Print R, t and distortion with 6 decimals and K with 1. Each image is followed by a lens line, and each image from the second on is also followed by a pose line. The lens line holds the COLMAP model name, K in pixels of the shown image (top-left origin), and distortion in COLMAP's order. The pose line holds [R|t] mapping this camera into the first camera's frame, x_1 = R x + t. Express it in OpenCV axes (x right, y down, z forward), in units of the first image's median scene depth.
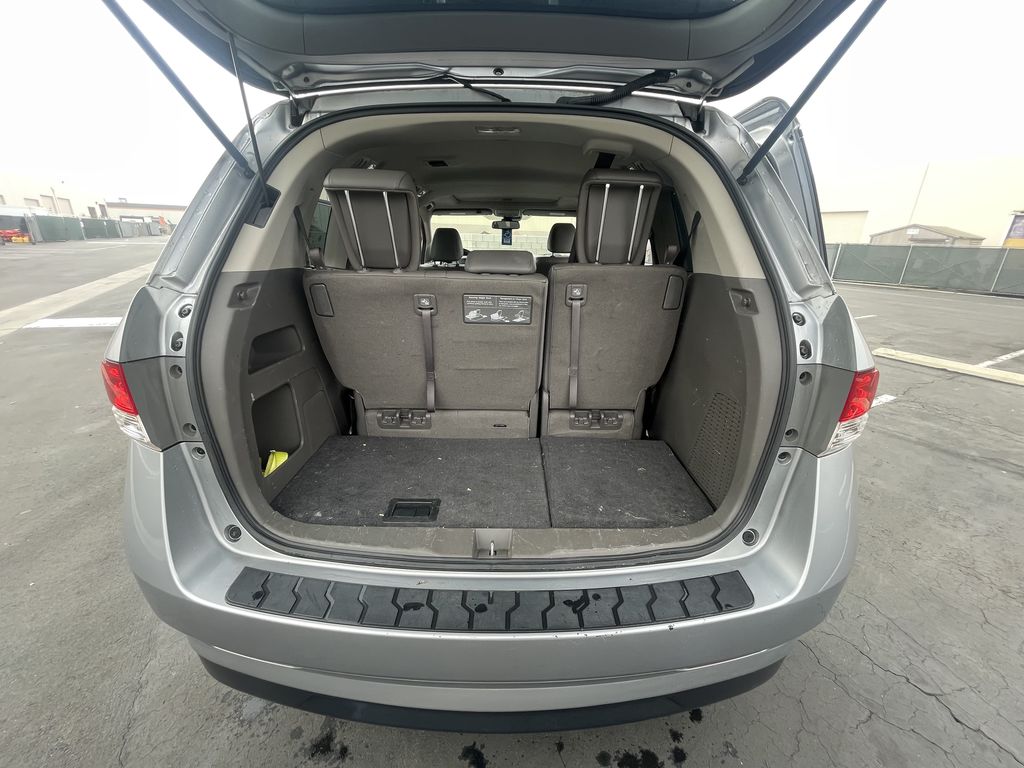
lens RADIAL K [[411.3, 0, 513.5], [0, 411.3, 386.0], [0, 0, 1]] dist [-0.005088, 0.000547]
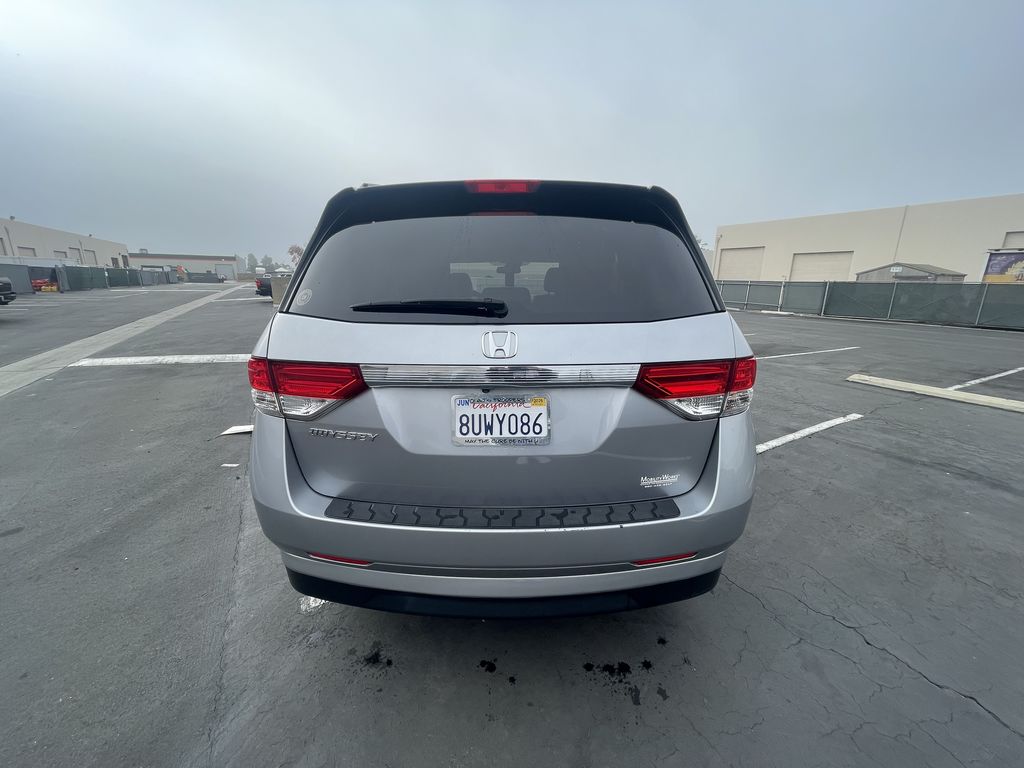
lens RADIAL K [[411.3, 0, 513.5], [0, 411.3, 386.0], [0, 0, 1]] dist [-0.005088, 0.000547]
pose [[0.999896, -0.011461, -0.008786, 0.001340], [0.010569, 0.995364, -0.095599, 0.055966], [0.009841, 0.095497, 0.995381, -0.149687]]
